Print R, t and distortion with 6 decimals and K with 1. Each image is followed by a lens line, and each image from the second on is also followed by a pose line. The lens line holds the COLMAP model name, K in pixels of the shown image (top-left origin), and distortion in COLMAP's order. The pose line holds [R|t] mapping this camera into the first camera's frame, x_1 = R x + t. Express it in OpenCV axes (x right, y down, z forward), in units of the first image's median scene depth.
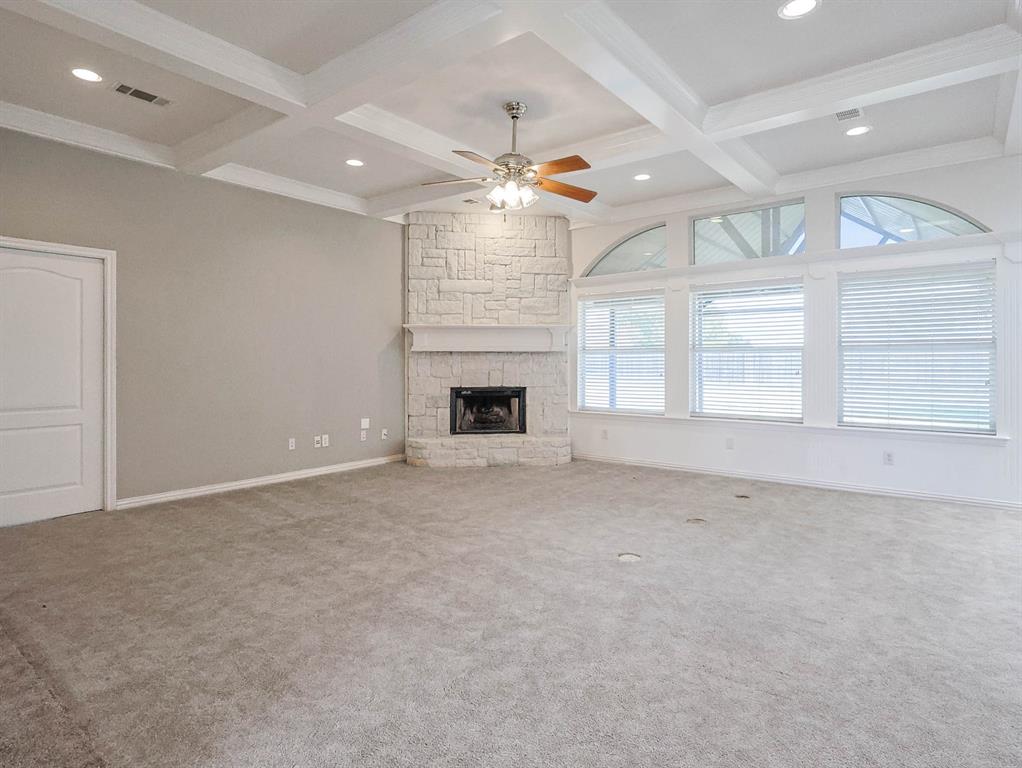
lens RADIAL K [[574.8, 0, 509.7], [0, 574.8, 383.6], [0, 0, 1]] dist [-0.002945, 0.000761]
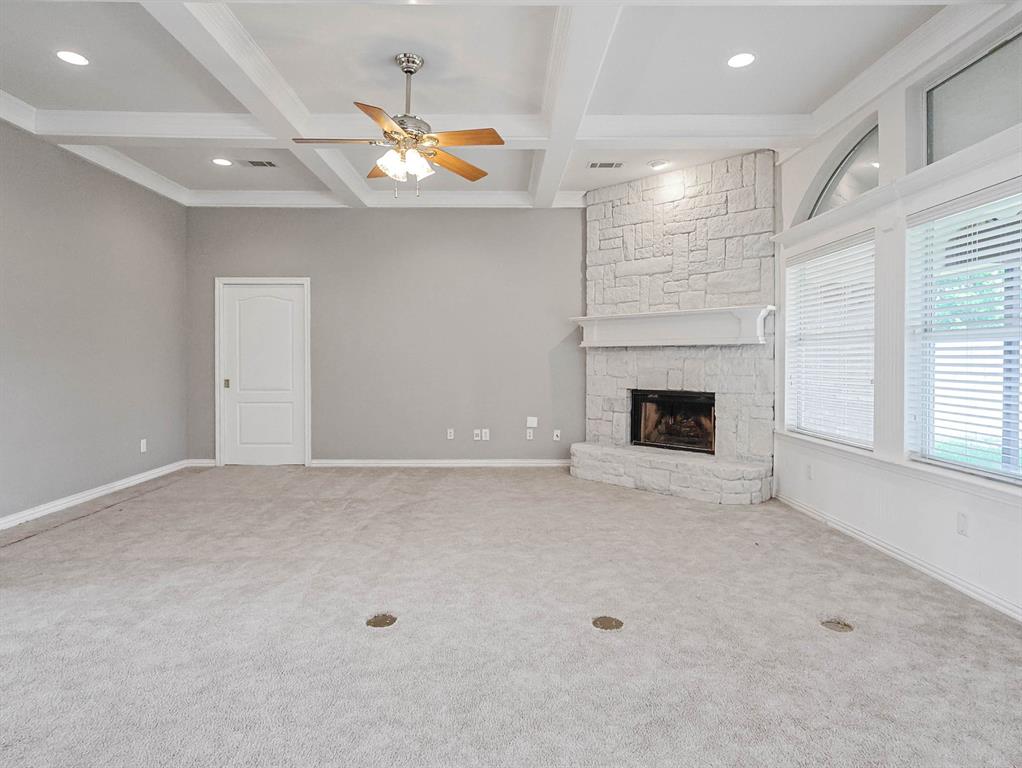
lens RADIAL K [[574.8, 0, 510.6], [0, 574.8, 379.7], [0, 0, 1]] dist [-0.002945, 0.000761]
pose [[0.629628, 0.027863, -0.776397, 0.451840], [-0.030822, 0.999466, 0.010873, -0.010968], [0.776285, 0.017085, 0.630150, 0.338412]]
